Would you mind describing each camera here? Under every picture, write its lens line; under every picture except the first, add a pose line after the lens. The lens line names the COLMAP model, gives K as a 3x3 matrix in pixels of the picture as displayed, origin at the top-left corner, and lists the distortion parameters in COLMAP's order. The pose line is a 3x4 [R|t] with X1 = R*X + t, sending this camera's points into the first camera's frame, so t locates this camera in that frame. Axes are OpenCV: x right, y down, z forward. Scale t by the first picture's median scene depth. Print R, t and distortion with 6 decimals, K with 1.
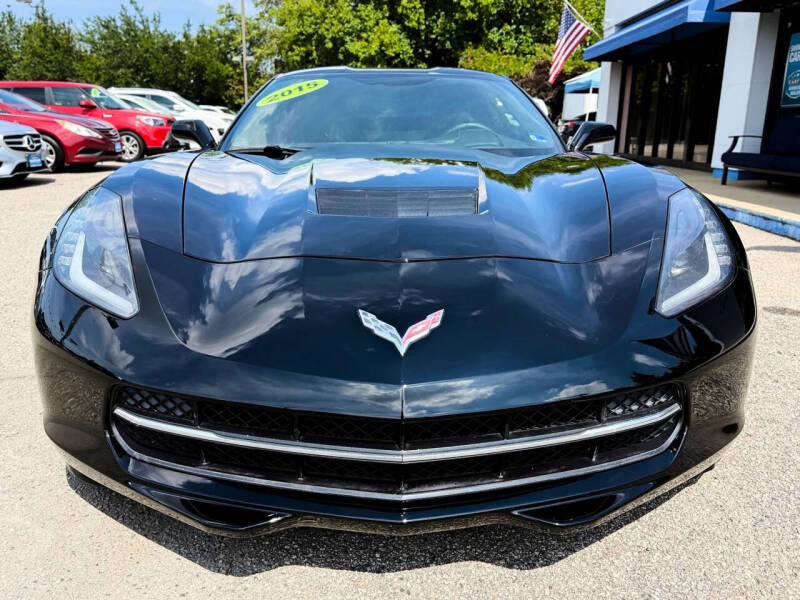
lens RADIAL K [[662.9, 0, 400.0], [0, 662.9, 300.0], [0, 0, 1]] dist [0.113824, -0.088925]
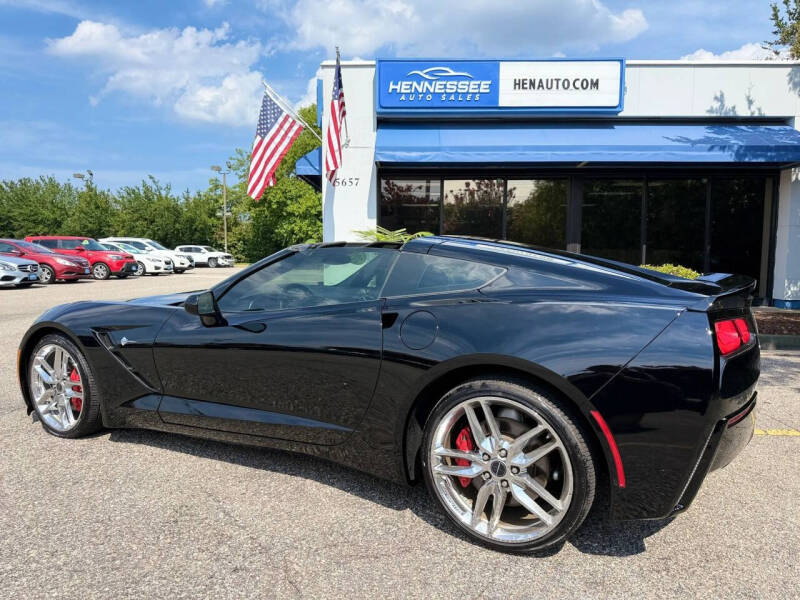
lens RADIAL K [[581.8, 0, 384.1], [0, 581.8, 302.3], [0, 0, 1]] dist [0.084096, -0.112220]
pose [[0.999645, 0.005055, -0.026176, 2.261553], [-0.009670, 0.983745, -0.179309, 0.718870], [0.024844, 0.179499, 0.983444, -2.835299]]
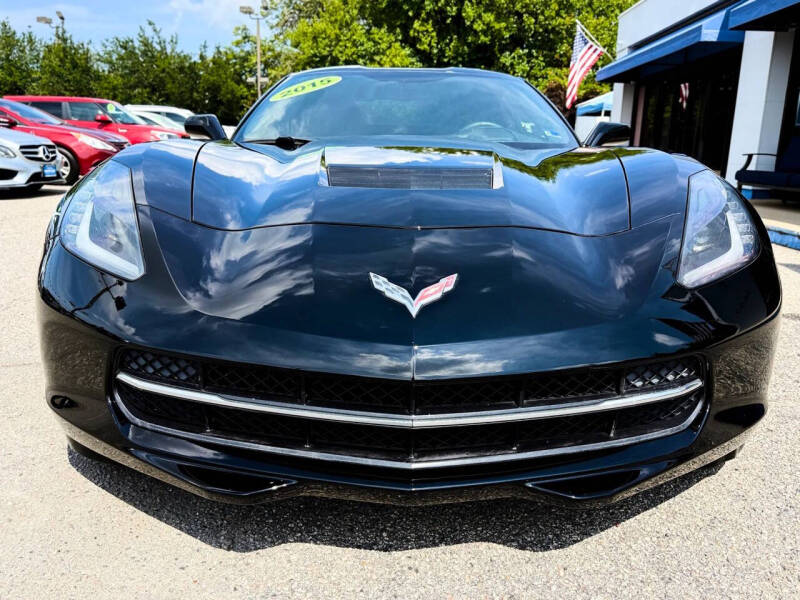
lens RADIAL K [[666.0, 0, 400.0], [0, 666.0, 300.0], [0, 0, 1]] dist [0.106047, -0.080724]
pose [[0.999793, 0.015090, -0.013637, -0.002074], [-0.015529, 0.999344, -0.032719, 0.044507], [0.013134, 0.032924, 0.999372, 0.014670]]
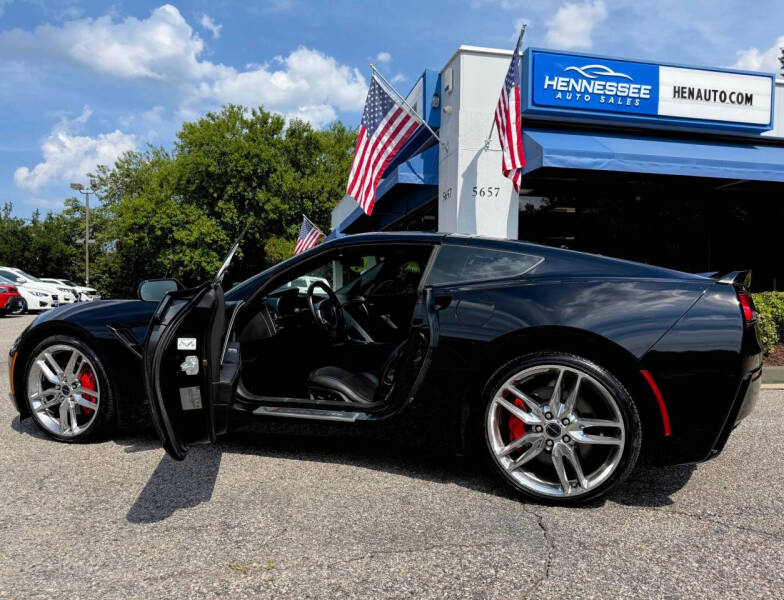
lens RADIAL K [[622.7, 0, 394.4], [0, 622.7, 332.9], [0, 0, 1]] dist [0.000351, 0.007460]
pose [[0.974276, -0.007051, 0.225249, 0.805696], [0.051300, 0.980208, -0.191210, 0.637760], [-0.219443, 0.197846, 0.955354, -2.243233]]
